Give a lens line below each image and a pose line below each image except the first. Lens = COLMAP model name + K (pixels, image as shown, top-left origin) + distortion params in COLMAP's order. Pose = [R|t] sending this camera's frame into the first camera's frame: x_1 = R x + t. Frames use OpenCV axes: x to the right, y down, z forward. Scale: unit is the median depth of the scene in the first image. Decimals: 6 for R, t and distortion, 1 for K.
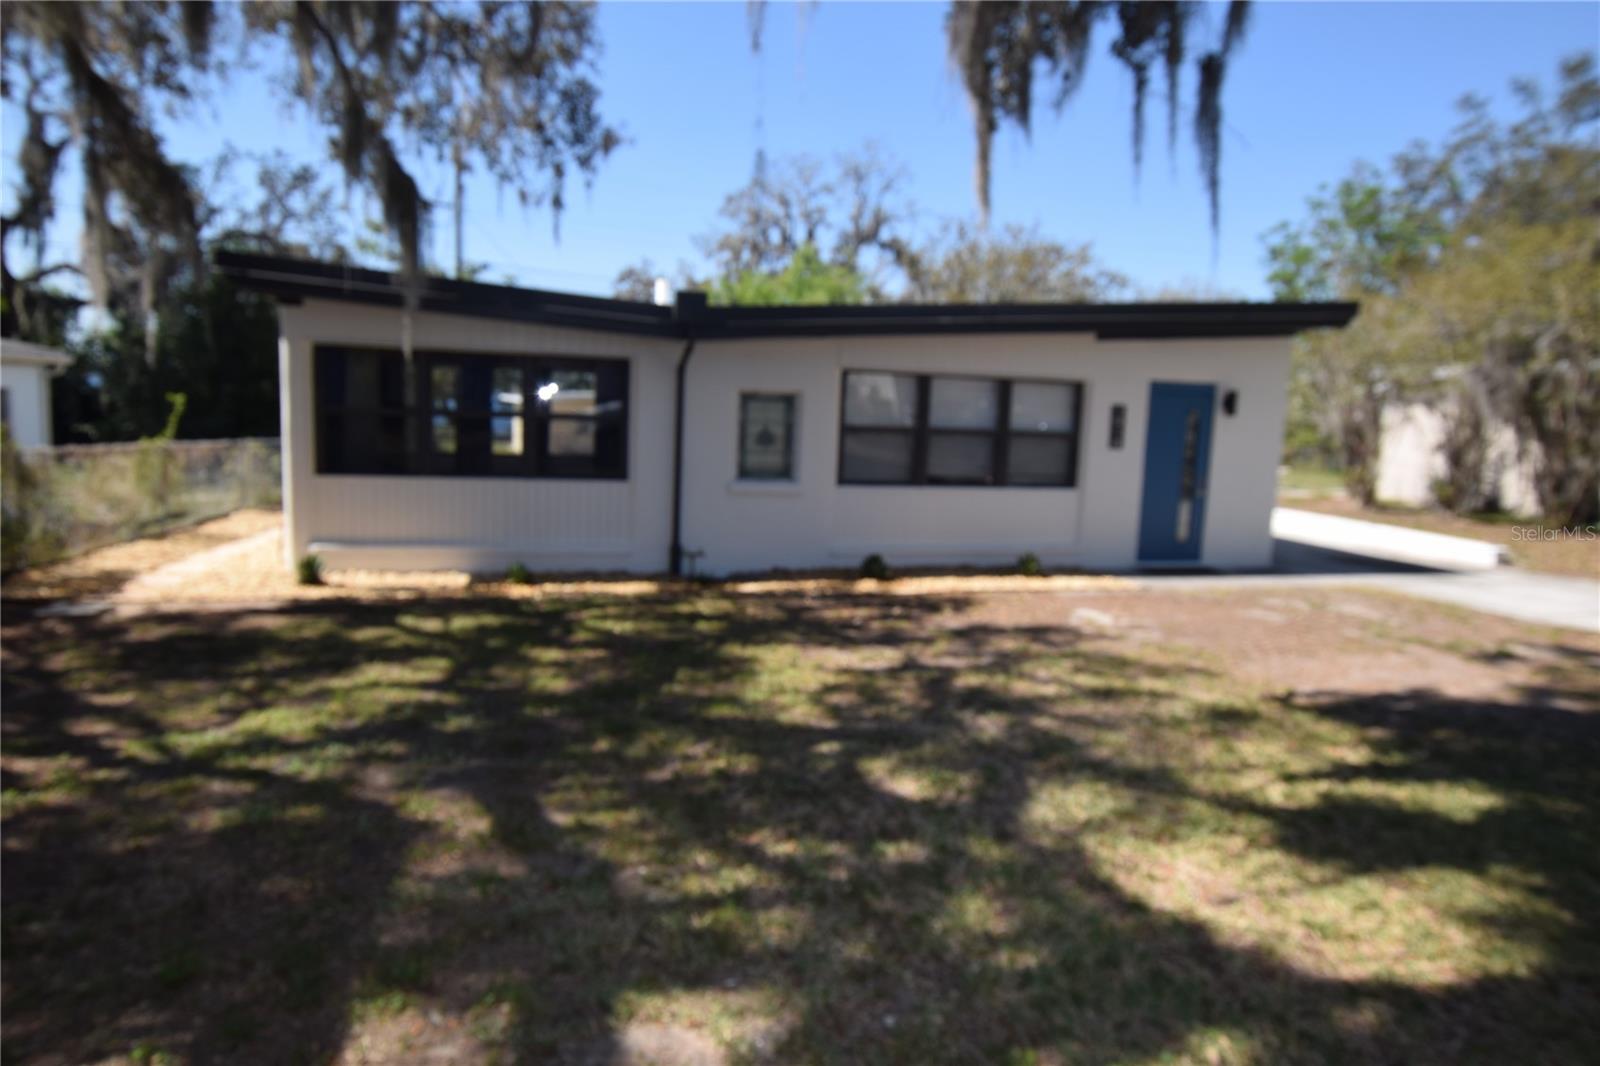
lens RADIAL K [[958.7, 0, 791.3], [0, 958.7, 519.0], [0, 0, 1]] dist [-0.009481, 0.004205]
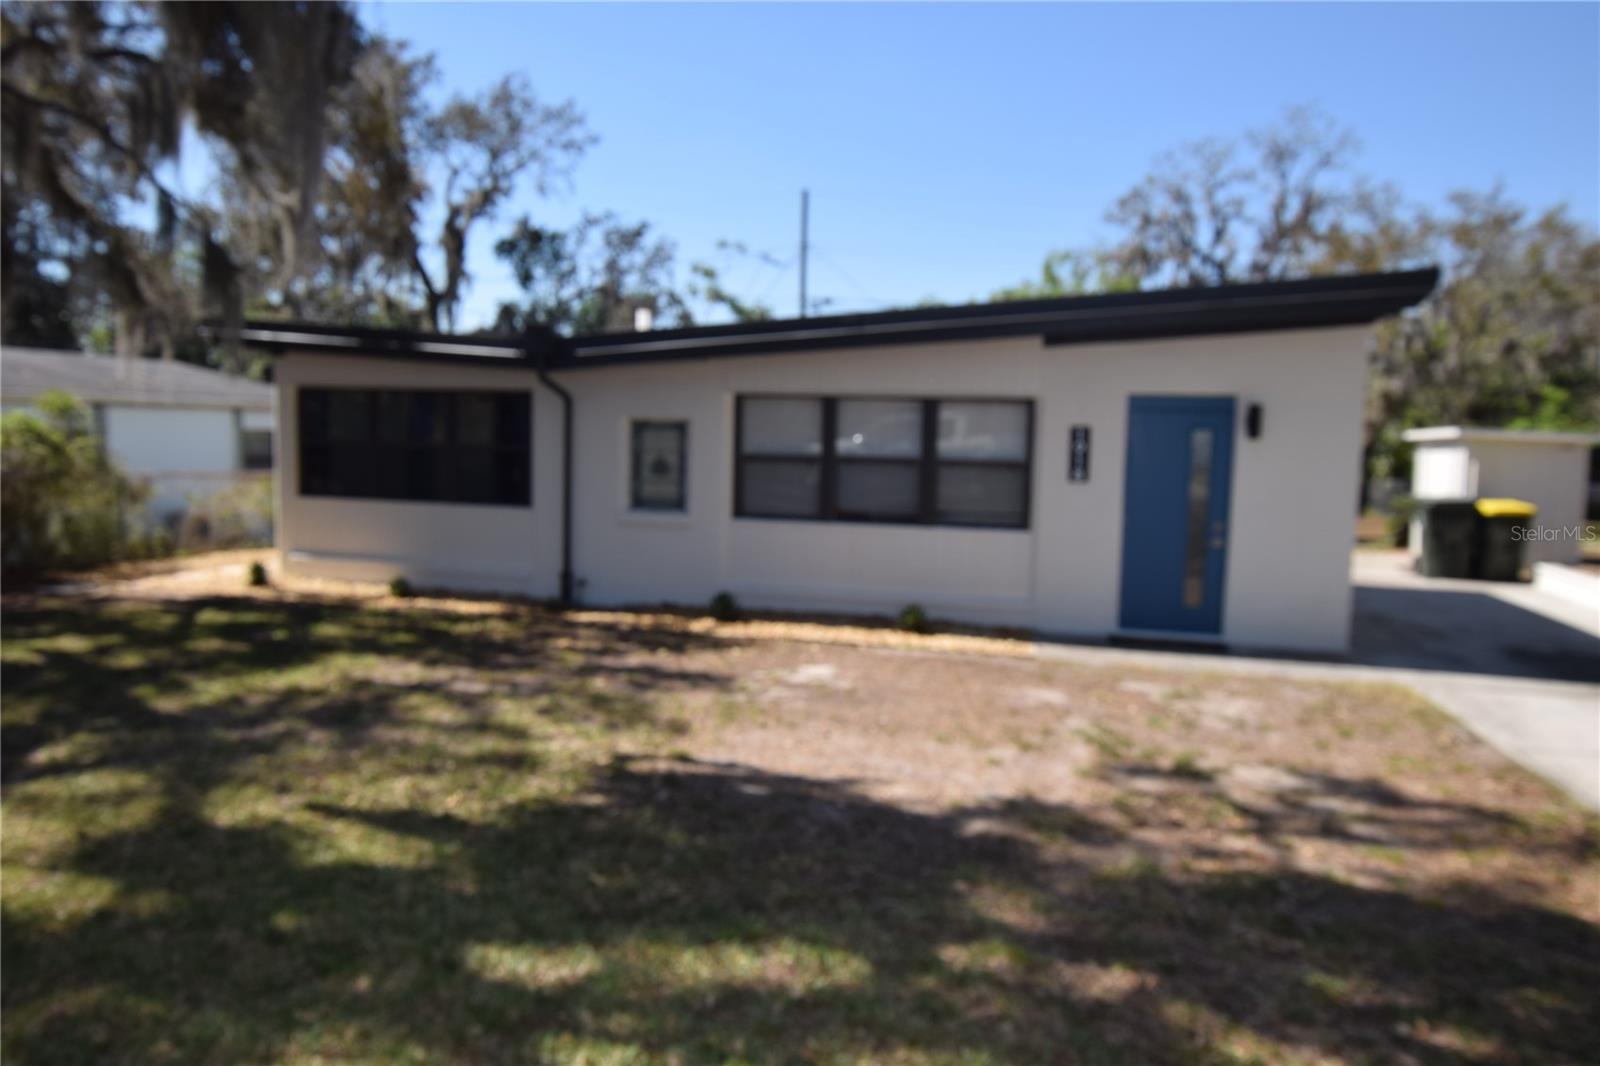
lens RADIAL K [[1072.0, 0, 802.6], [0, 1072.0, 521.7], [0, 0, 1]] dist [0.001381, 0.001672]
pose [[0.866165, 0.025146, -0.499125, 0.608797], [-0.049297, 0.998162, -0.035259, 0.001731], [0.497321, 0.055145, 0.865812, 0.129275]]
